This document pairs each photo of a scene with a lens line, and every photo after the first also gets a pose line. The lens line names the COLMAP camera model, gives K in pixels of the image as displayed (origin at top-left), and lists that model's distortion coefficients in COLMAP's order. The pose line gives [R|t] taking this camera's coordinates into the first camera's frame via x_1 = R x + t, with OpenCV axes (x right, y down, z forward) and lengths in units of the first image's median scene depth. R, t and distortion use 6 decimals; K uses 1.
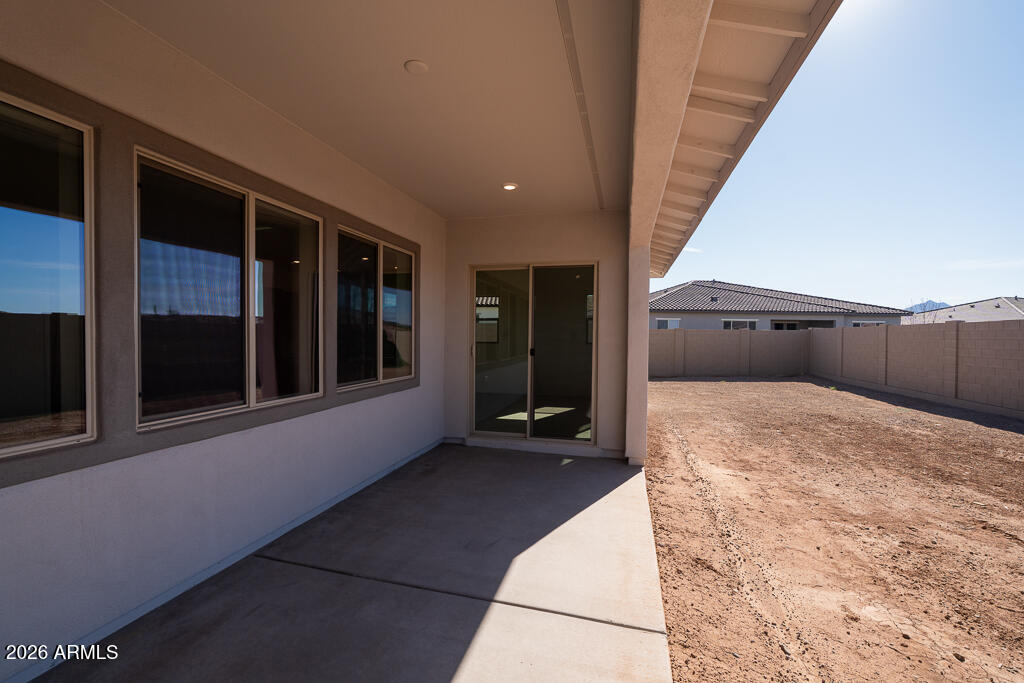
lens RADIAL K [[446.6, 0, 510.1], [0, 446.6, 341.4], [0, 0, 1]] dist [0.000191, 0.000000]
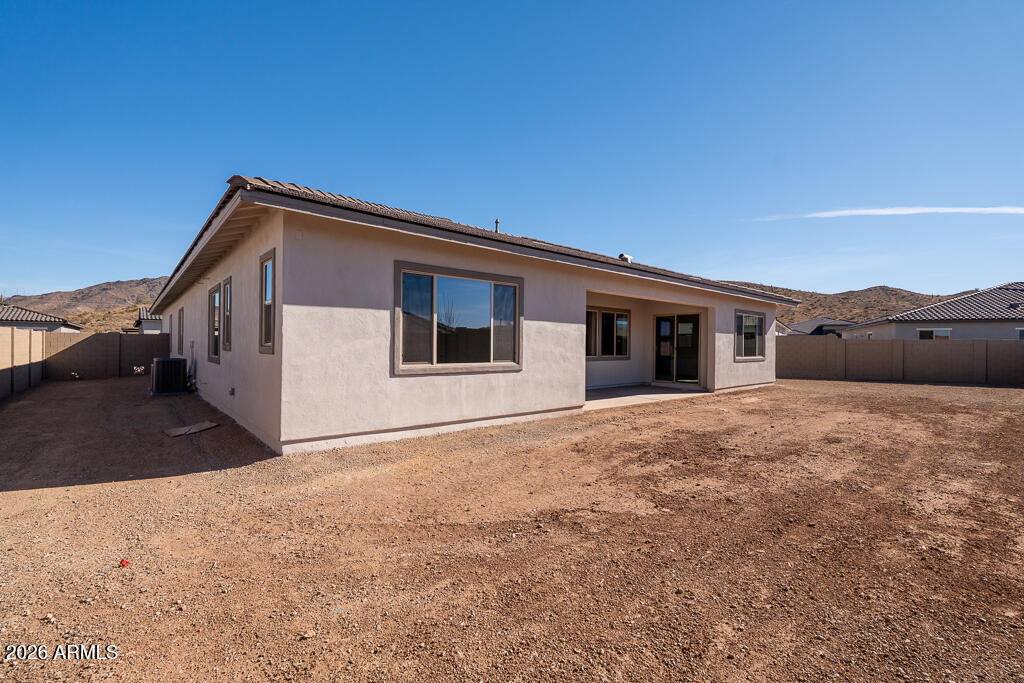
lens RADIAL K [[446.6, 0, 512.3], [0, 446.6, 342.9], [0, 0, 1]] dist [0.000191, 0.000000]
pose [[0.824486, 0.004241, -0.565867, 0.698040], [-0.015281, 0.999774, -0.014773, 0.042180], [0.565677, 0.020827, 0.824364, -1.565779]]
